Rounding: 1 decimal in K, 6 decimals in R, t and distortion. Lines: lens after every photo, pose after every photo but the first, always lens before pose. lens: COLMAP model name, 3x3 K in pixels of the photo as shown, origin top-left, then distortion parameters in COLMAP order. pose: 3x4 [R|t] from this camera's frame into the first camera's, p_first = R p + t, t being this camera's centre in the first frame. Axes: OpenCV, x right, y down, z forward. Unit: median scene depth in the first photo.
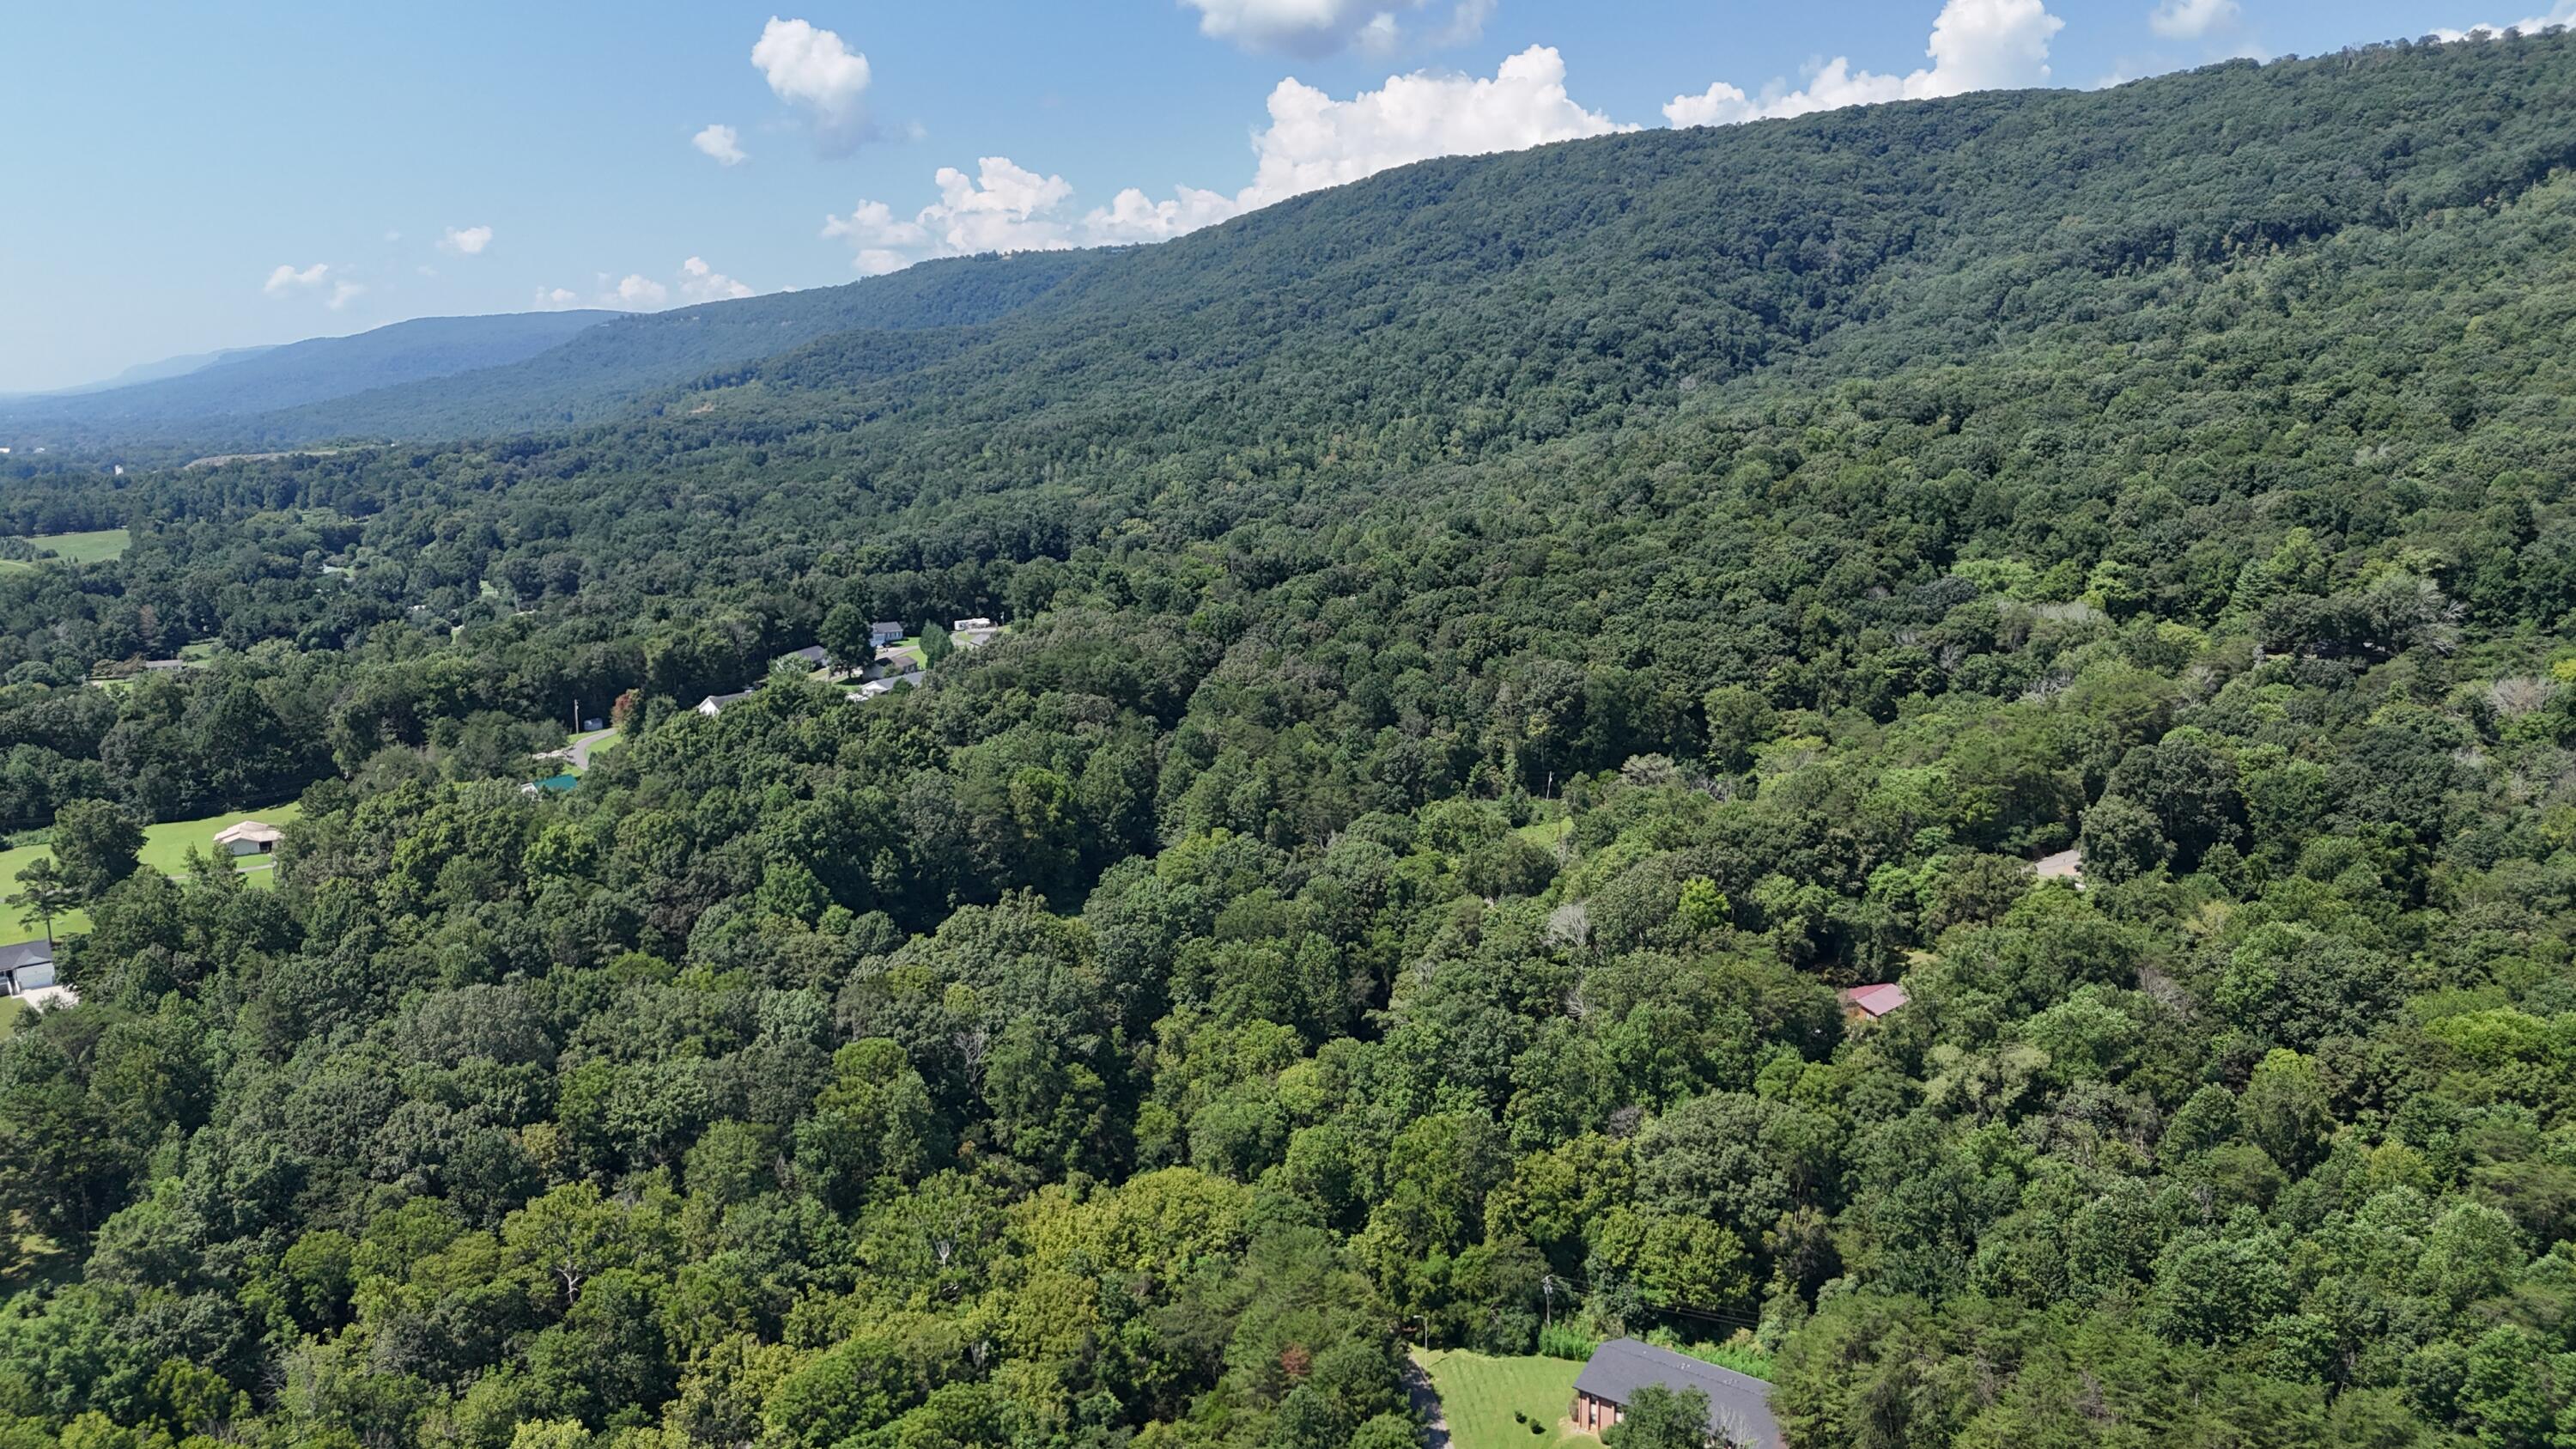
lens RADIAL K [[1903.3, 0, 1299.1], [0, 1903.3, 727.3], [0, 0, 1]] dist [0.069858, -0.064141]
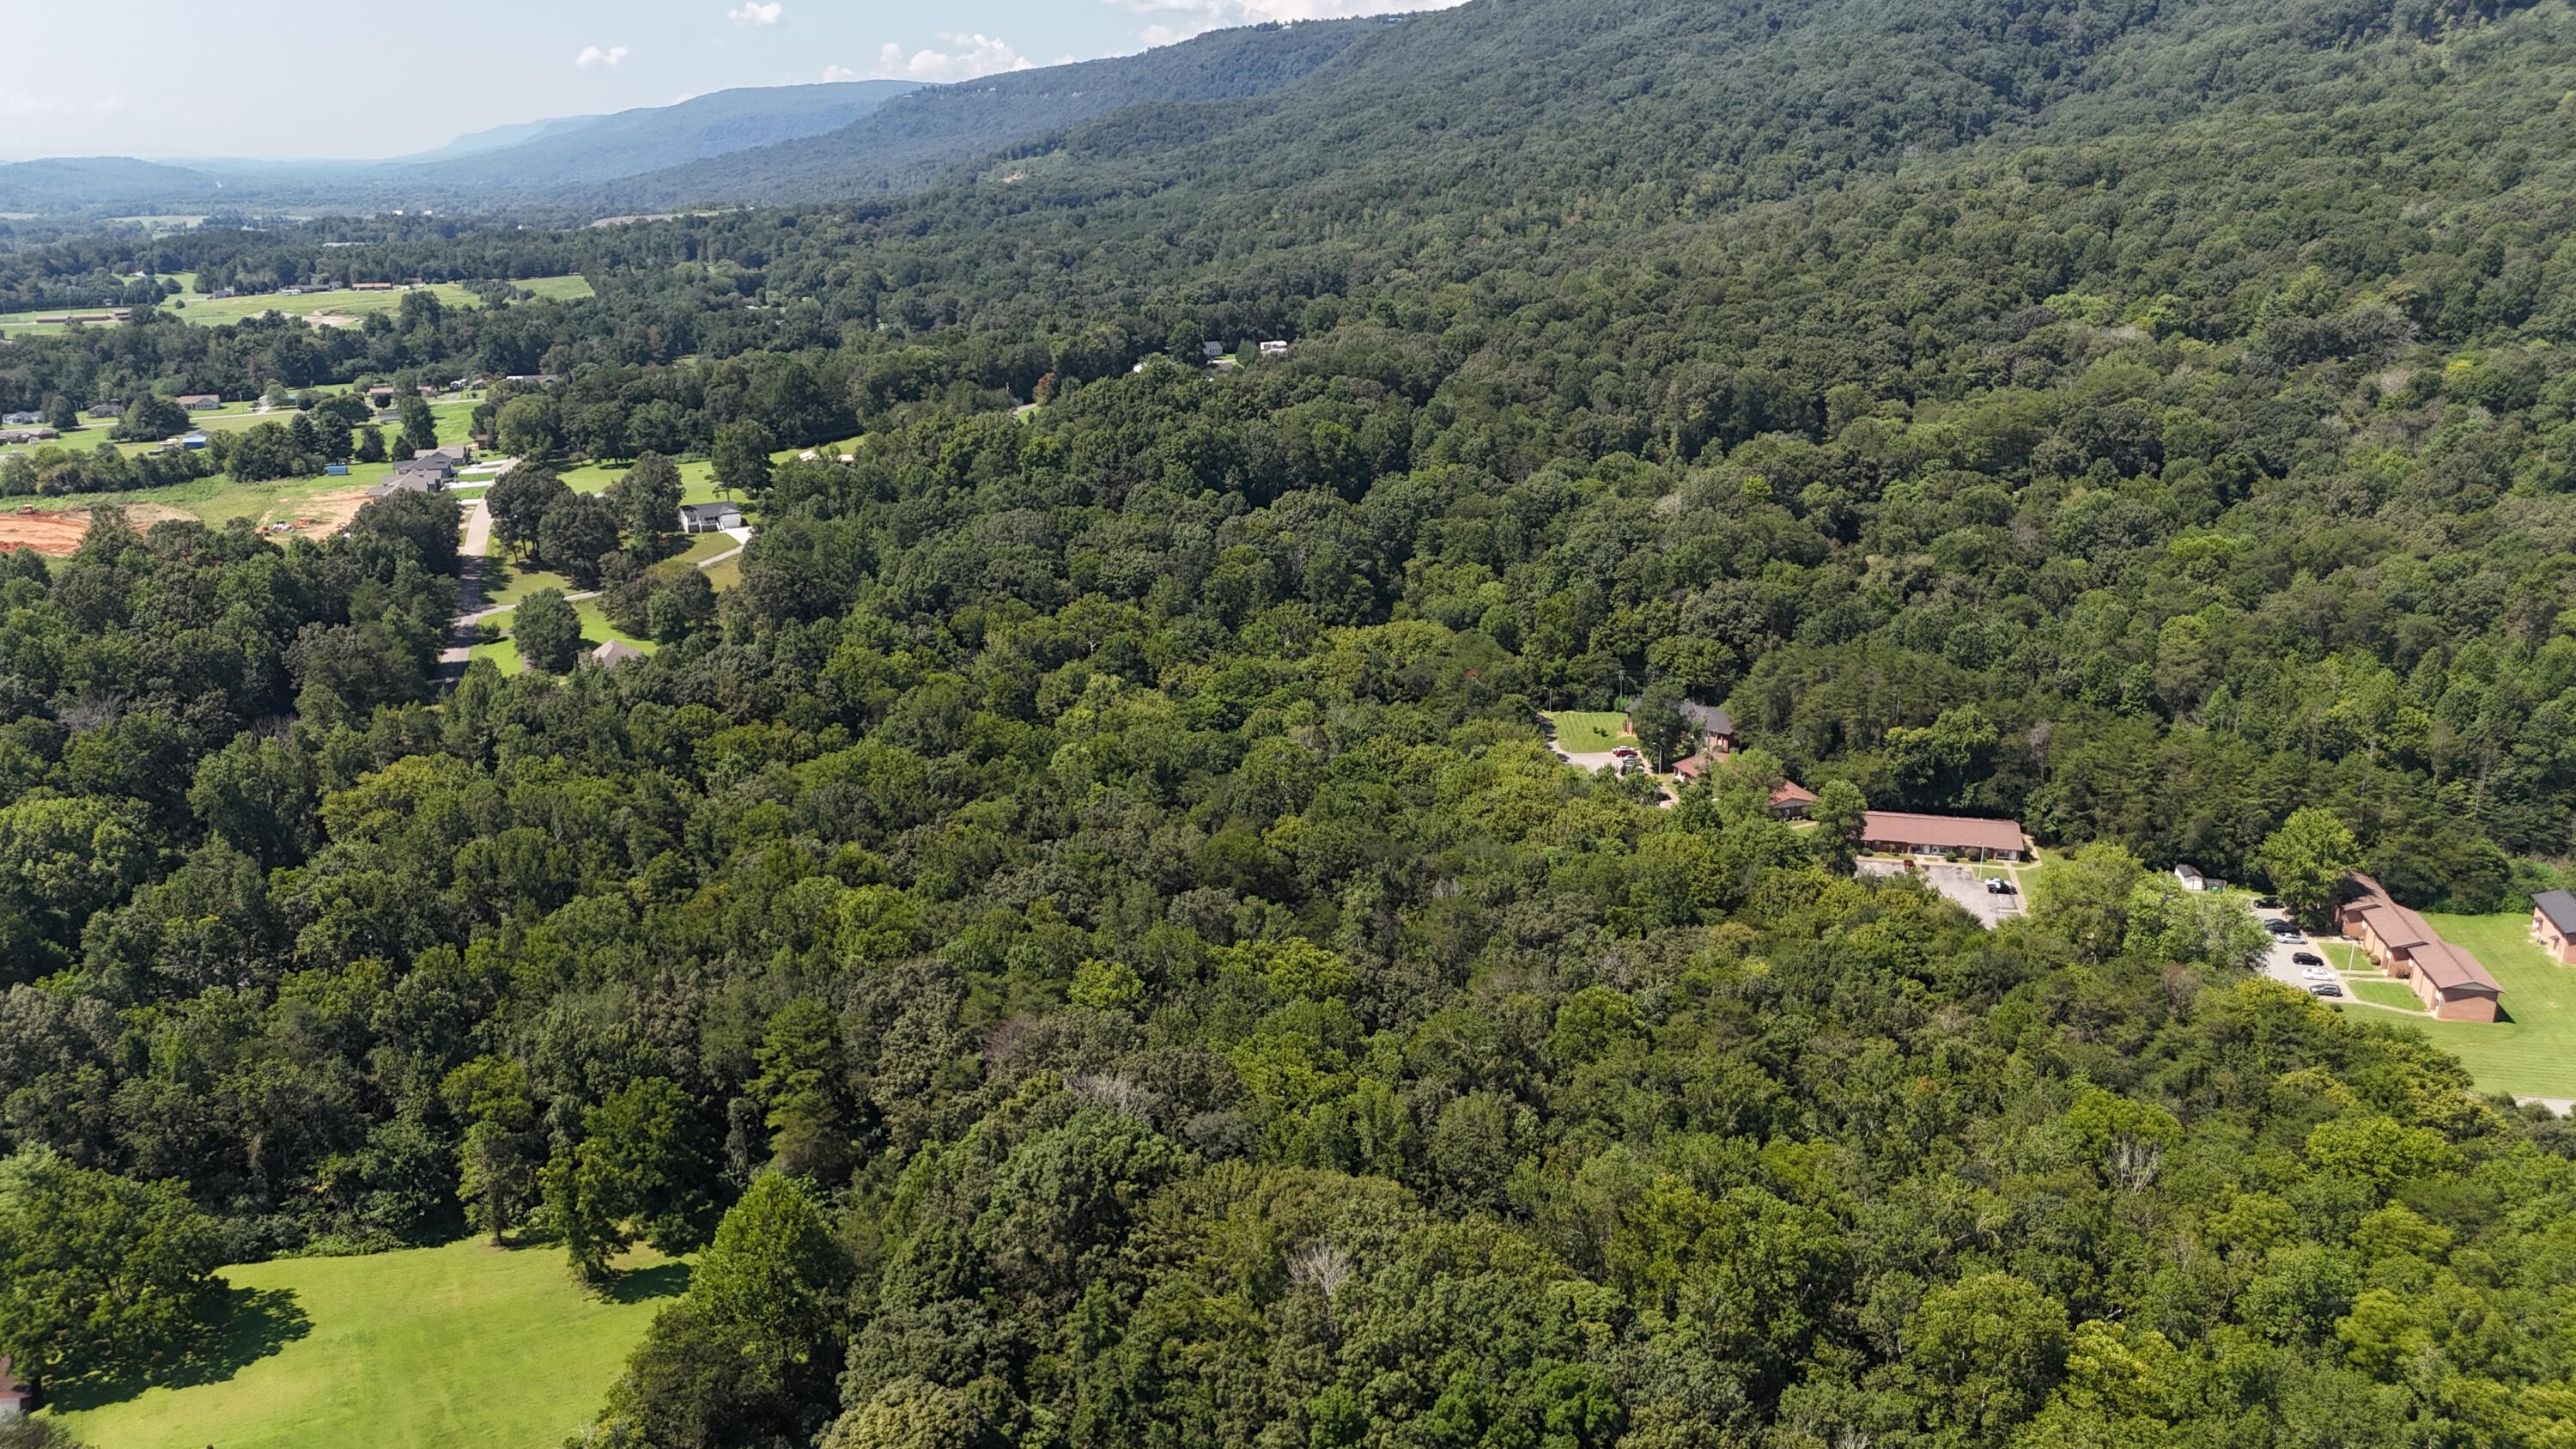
lens RADIAL K [[1903.3, 0, 1298.1], [0, 1903.3, 722.3], [0, 0, 1]] dist [0.069858, -0.064141]
pose [[0.990405, 0.041099, -0.131941, 0.027461], [-0.026293, 0.993354, 0.112060, 0.058491], [0.135669, -0.107516, 0.984903, -0.318249]]
